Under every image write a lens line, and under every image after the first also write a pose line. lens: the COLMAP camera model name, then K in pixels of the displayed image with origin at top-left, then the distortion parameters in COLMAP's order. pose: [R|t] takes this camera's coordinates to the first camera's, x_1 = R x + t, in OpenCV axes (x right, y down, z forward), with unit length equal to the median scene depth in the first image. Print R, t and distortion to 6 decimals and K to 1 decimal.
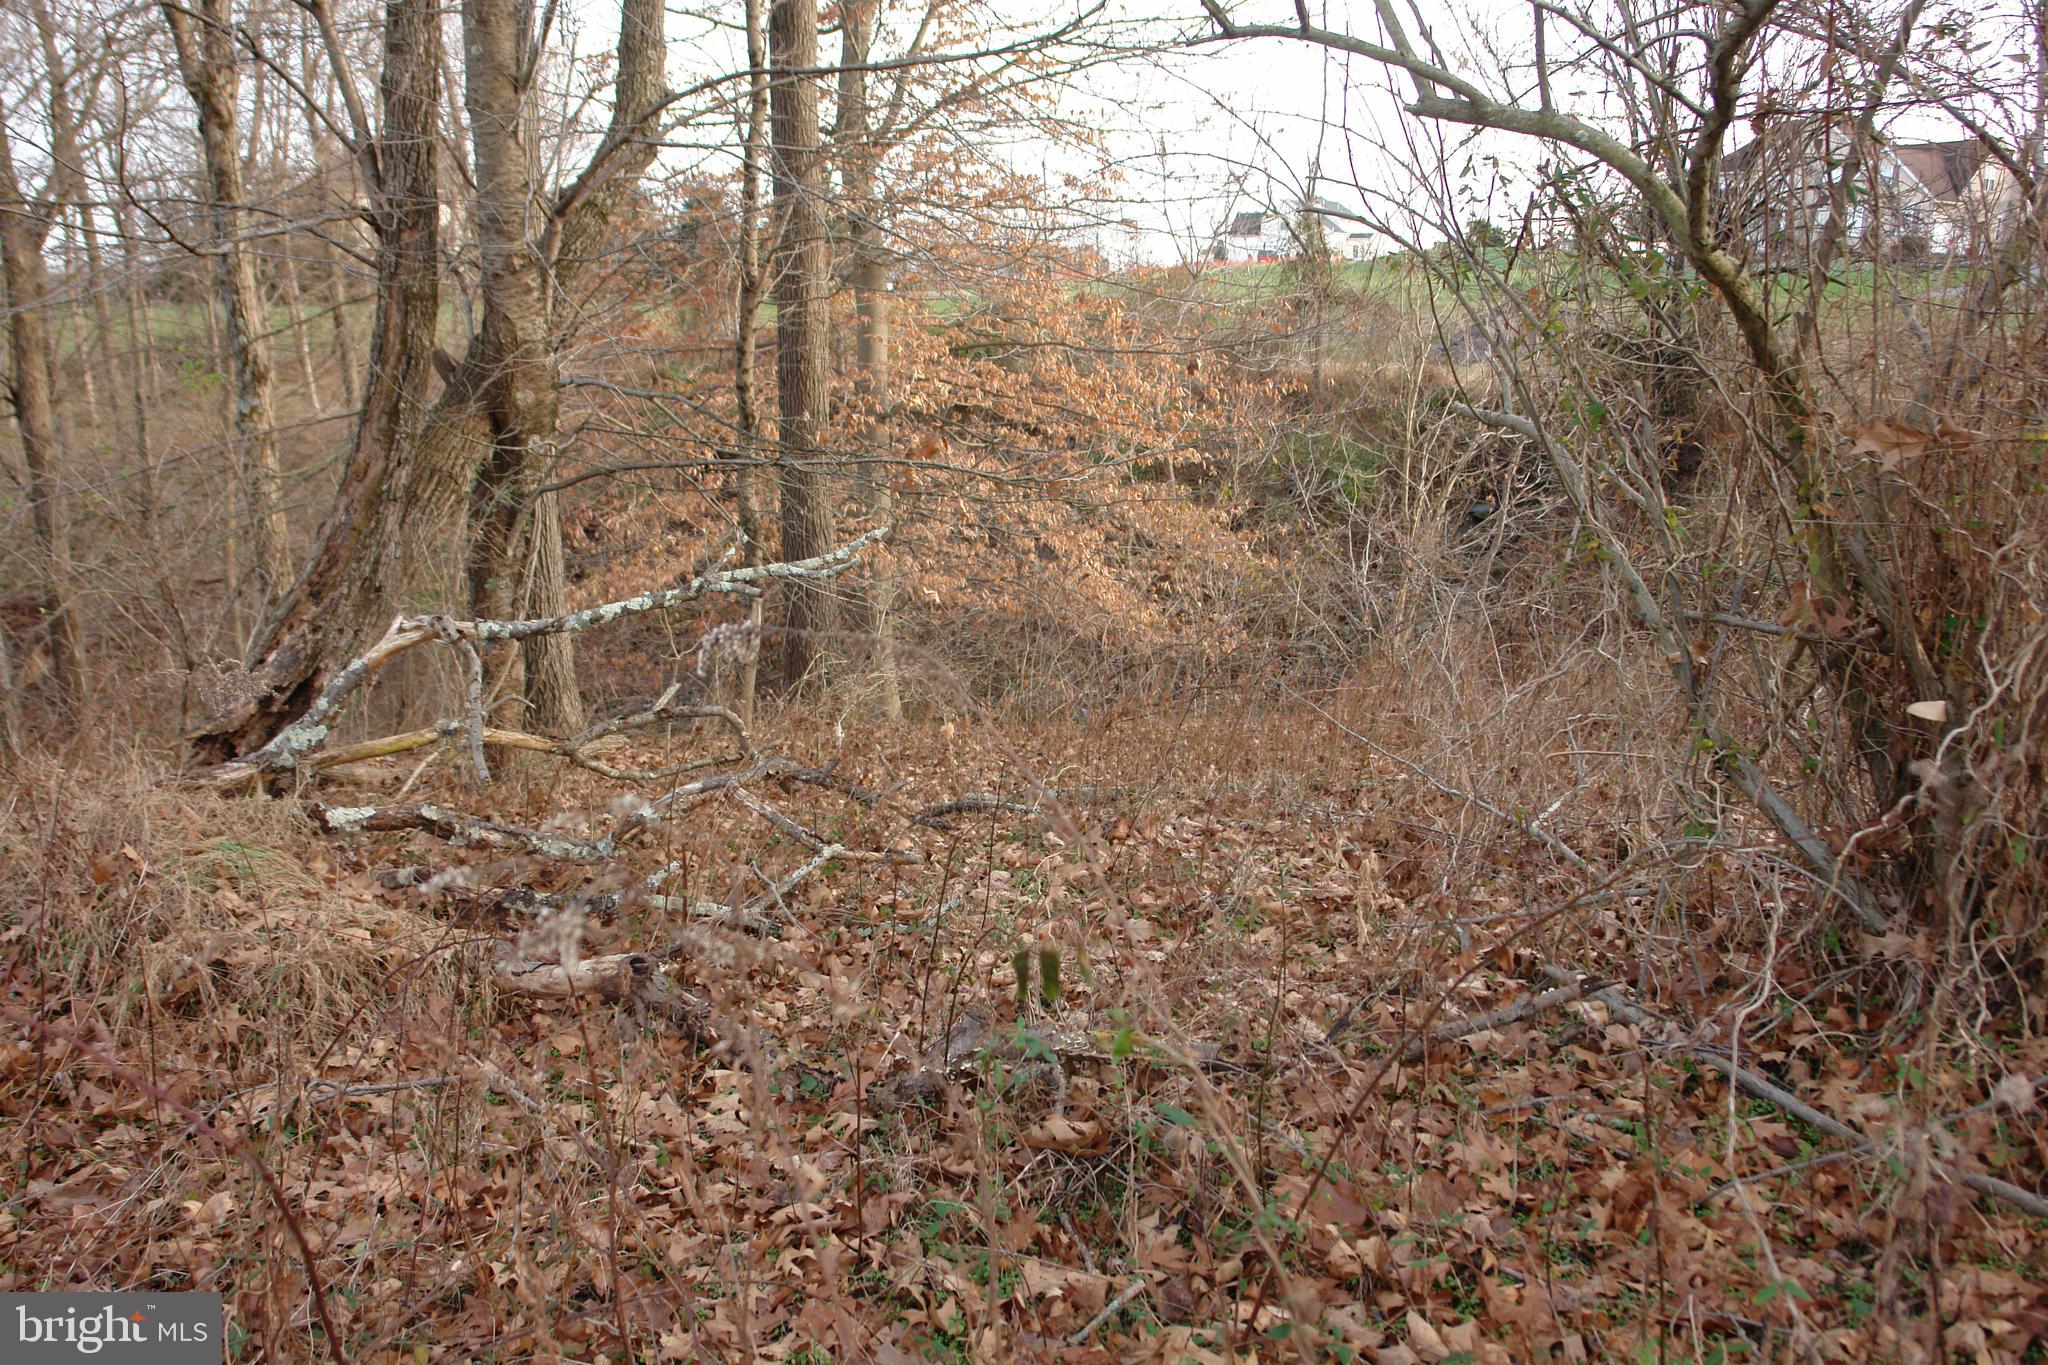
lens RADIAL K [[1534.2, 0, 1021.2], [0, 1534.2, 686.5], [0, 0, 1]] dist [-0.004270, 0.006686]
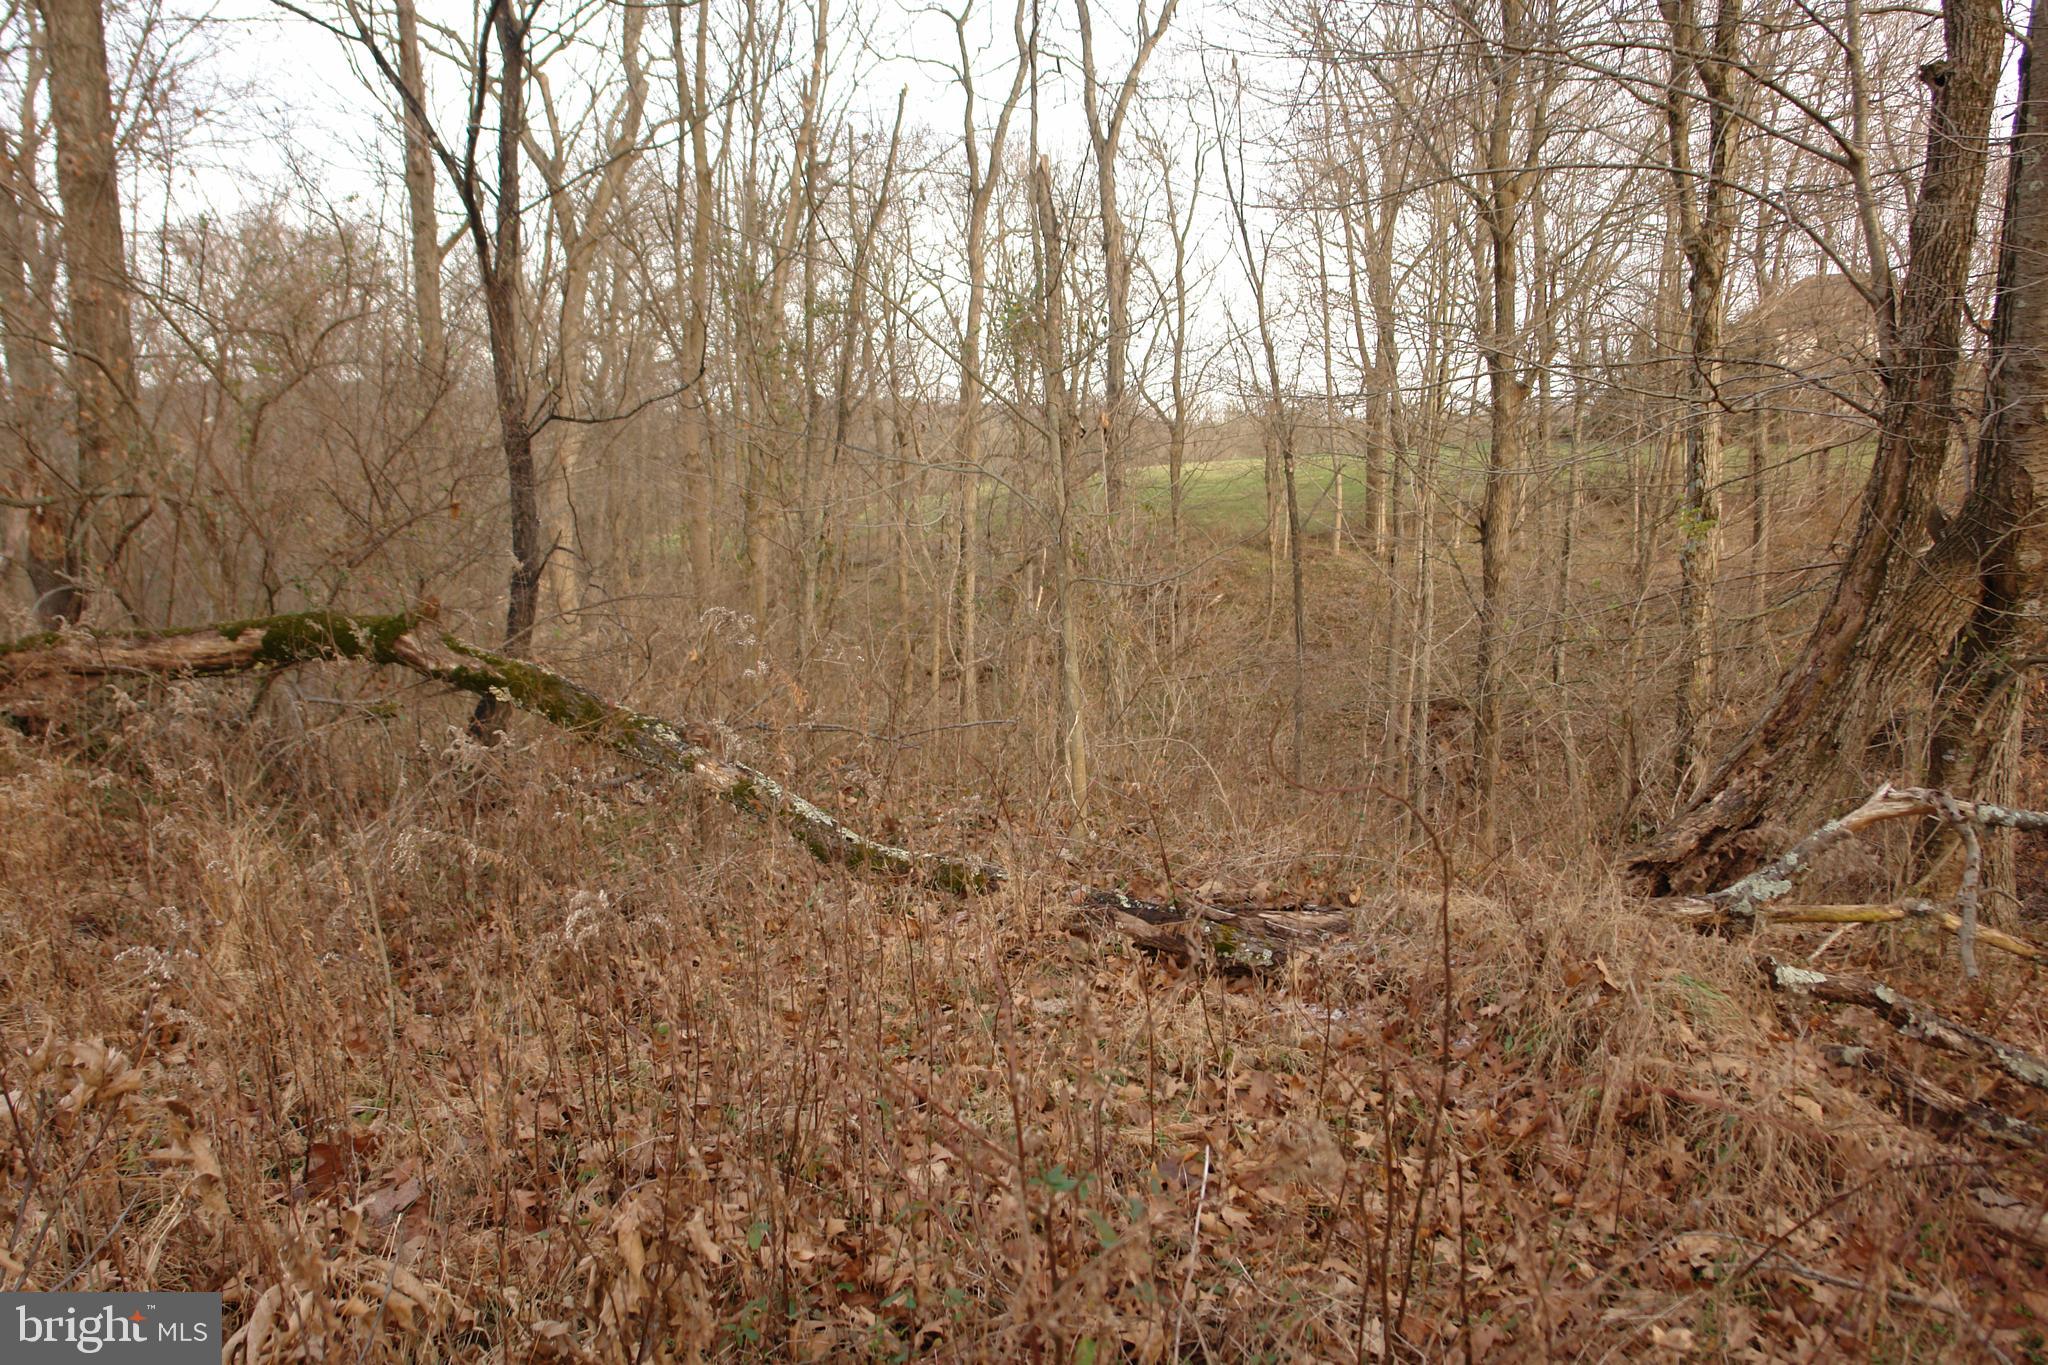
lens RADIAL K [[1534.2, 0, 1022.5], [0, 1534.2, 678.2], [0, 0, 1]] dist [-0.004270, 0.006686]
pose [[0.700314, 0.117329, -0.704126, -0.117590], [-0.176194, 0.984291, -0.011226, -0.004809], [0.691748, 0.131925, 0.709986, -0.058315]]
